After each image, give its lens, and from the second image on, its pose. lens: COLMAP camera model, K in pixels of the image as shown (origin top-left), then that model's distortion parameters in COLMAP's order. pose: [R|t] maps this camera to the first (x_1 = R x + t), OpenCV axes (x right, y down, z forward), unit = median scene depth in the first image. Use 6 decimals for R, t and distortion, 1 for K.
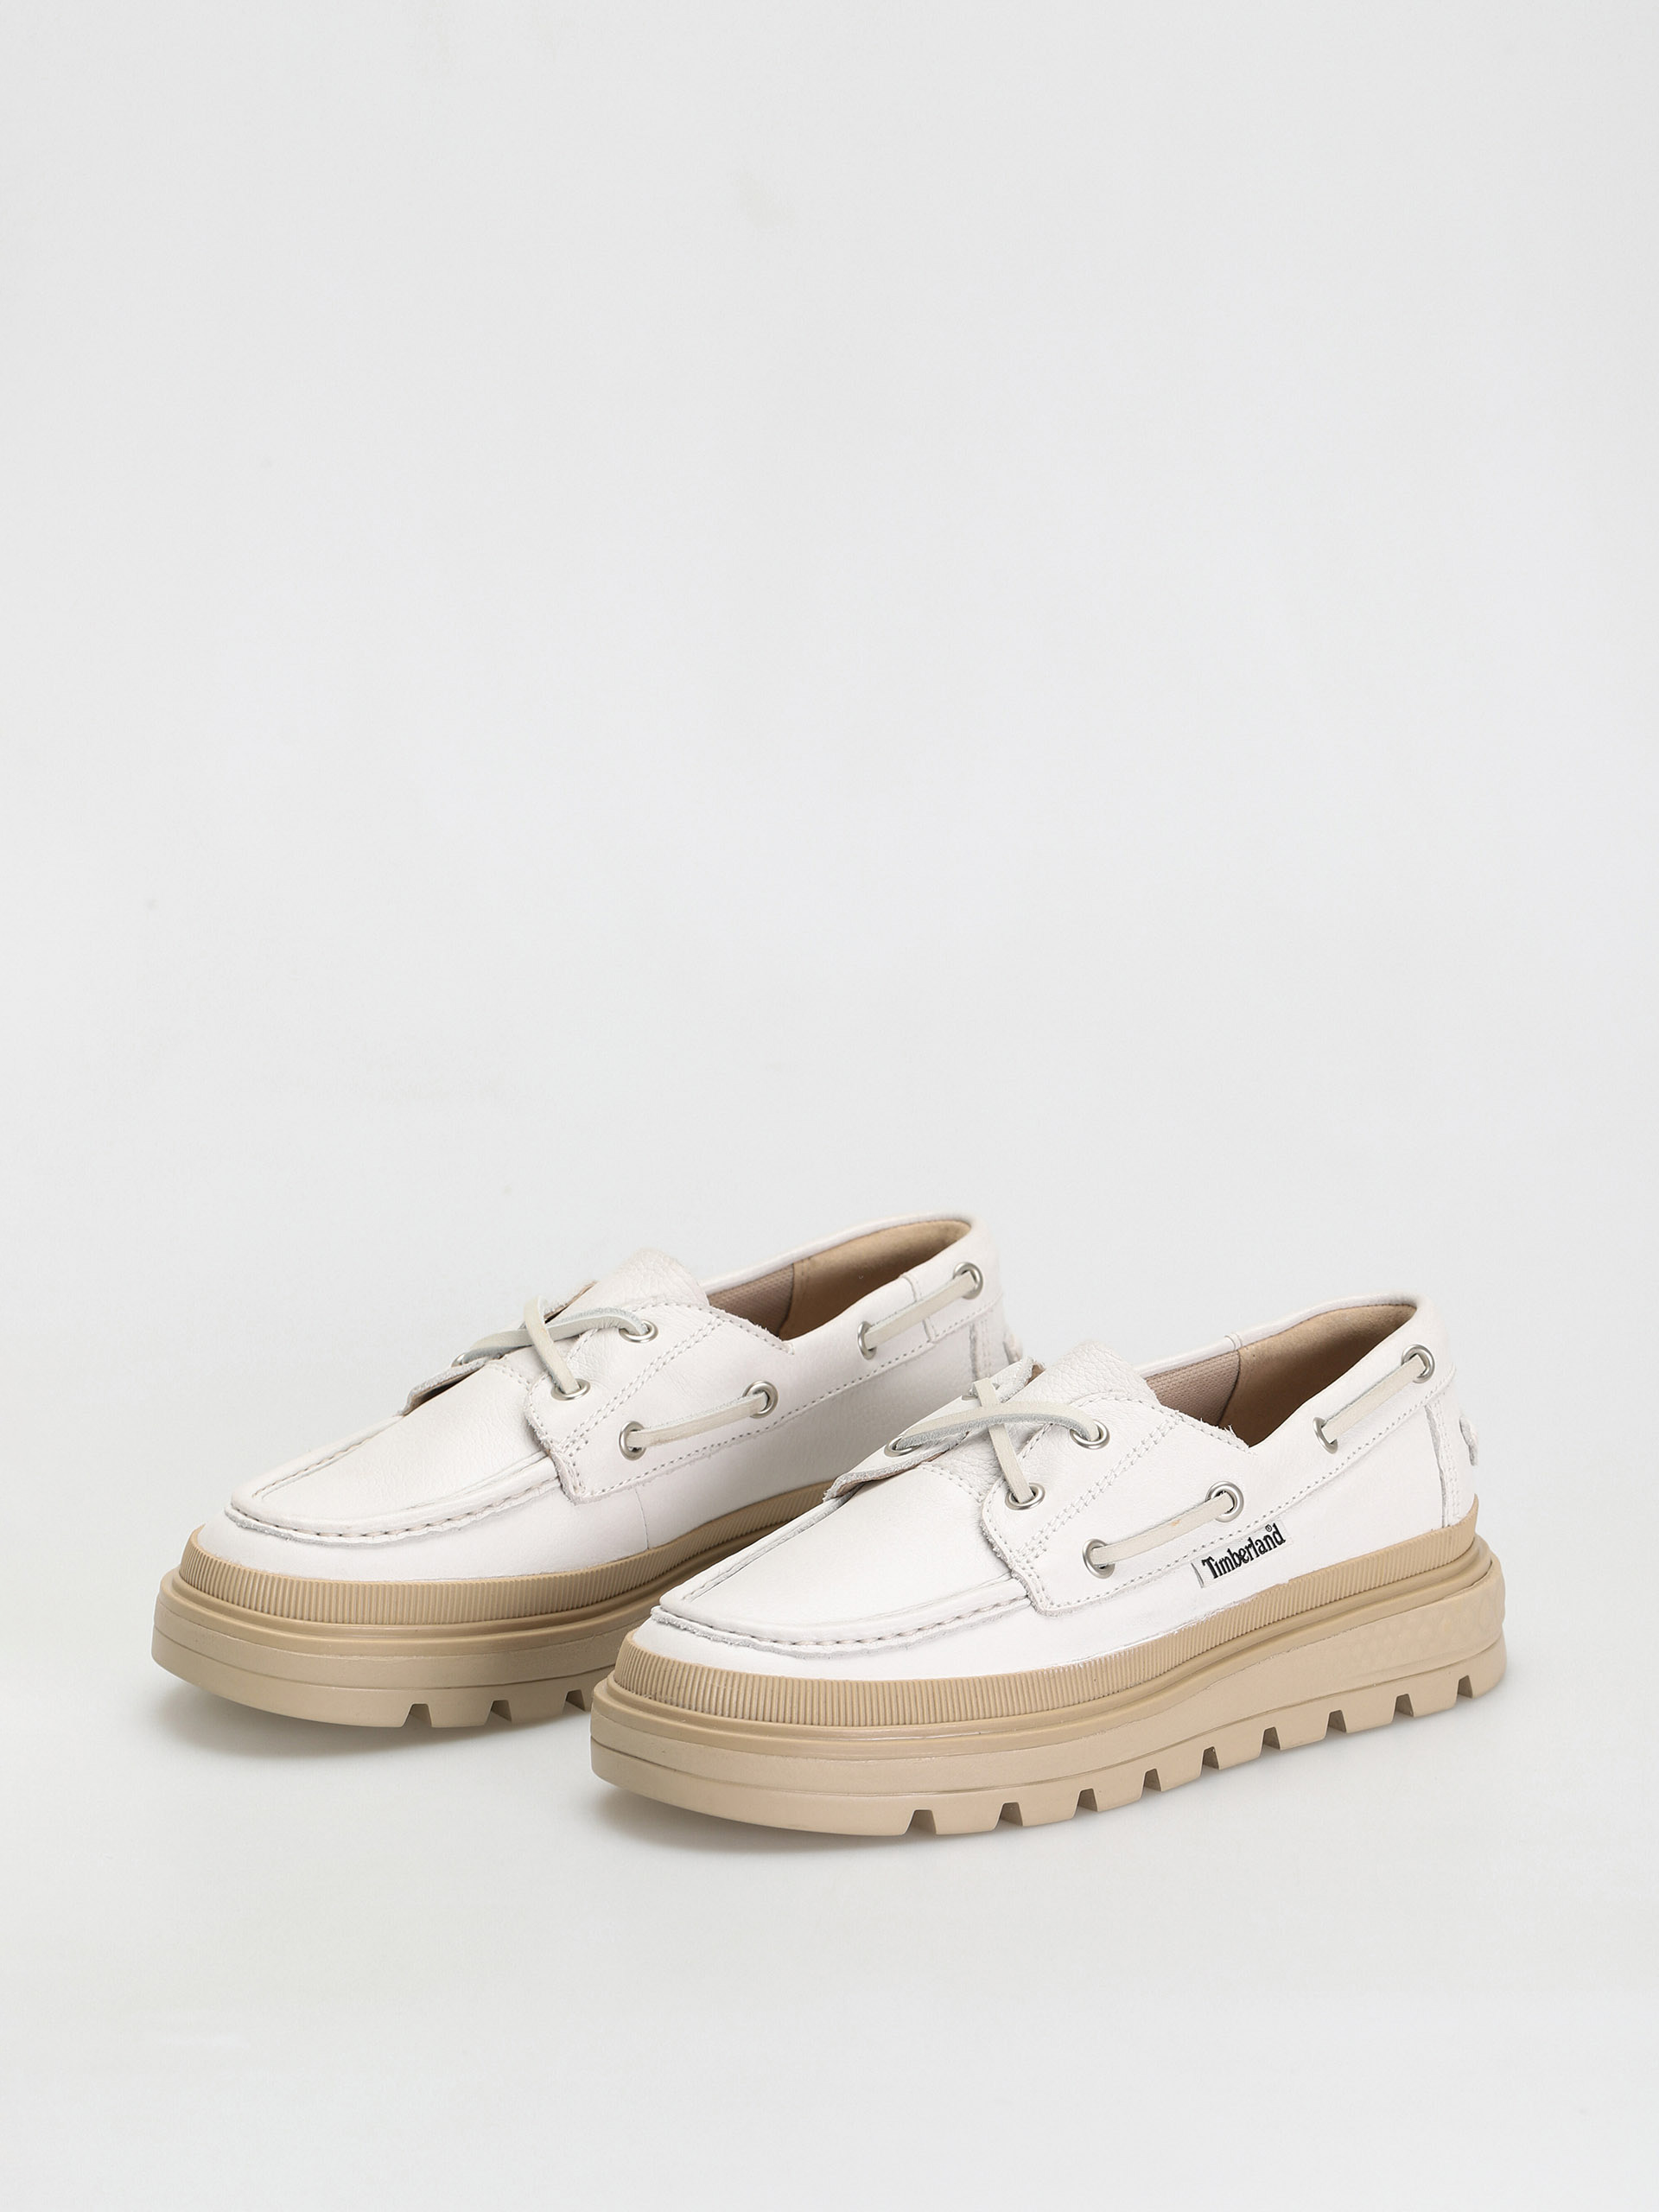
lens RADIAL K [[6338.0, 0, 837.6], [0, 6338.0, 1110.3], [0, 0, 1]] dist [0.393720, 0.000000]
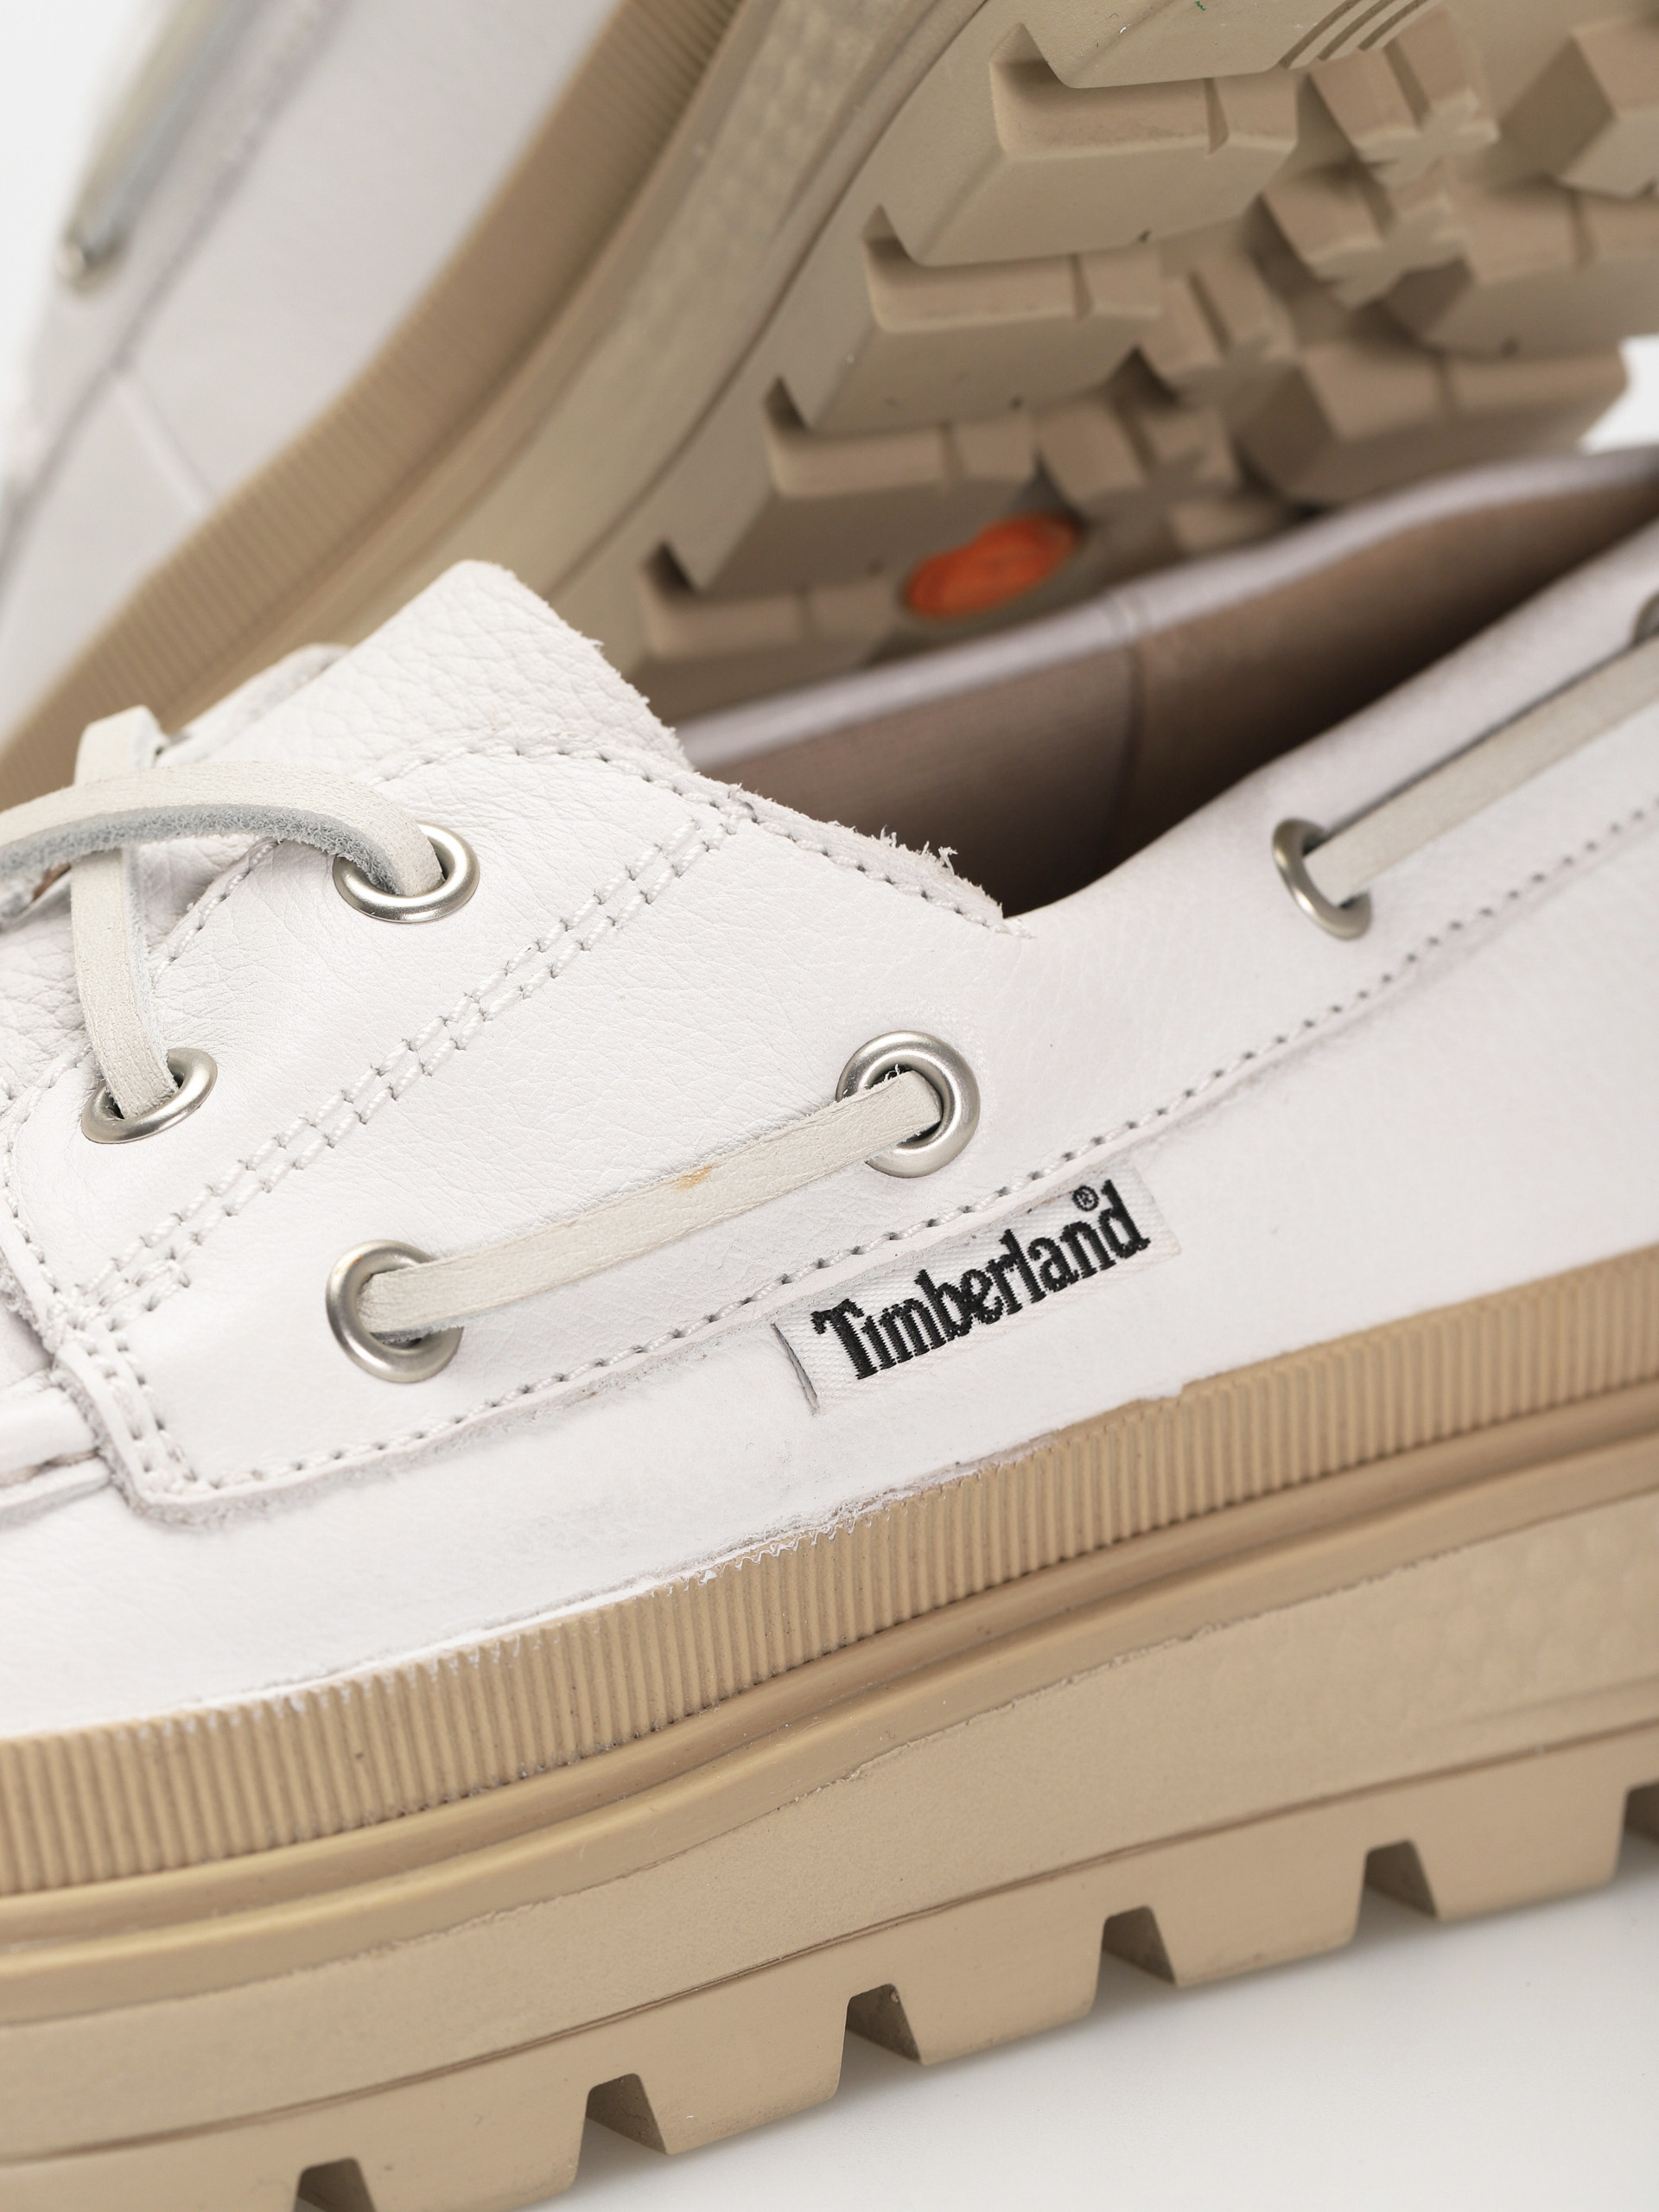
lens RADIAL K [[6338.0, 0, 818.6], [0, 6338.0, 1094.5], [0, 0, 1]] dist [0.393720, 0.000000]
pose [[0.983802, -0.024408, -0.177591, 0.106775], [0.025930, 0.999644, 0.006256, 0.059508], [0.177376, -0.010759, 0.984084, 0.728771]]
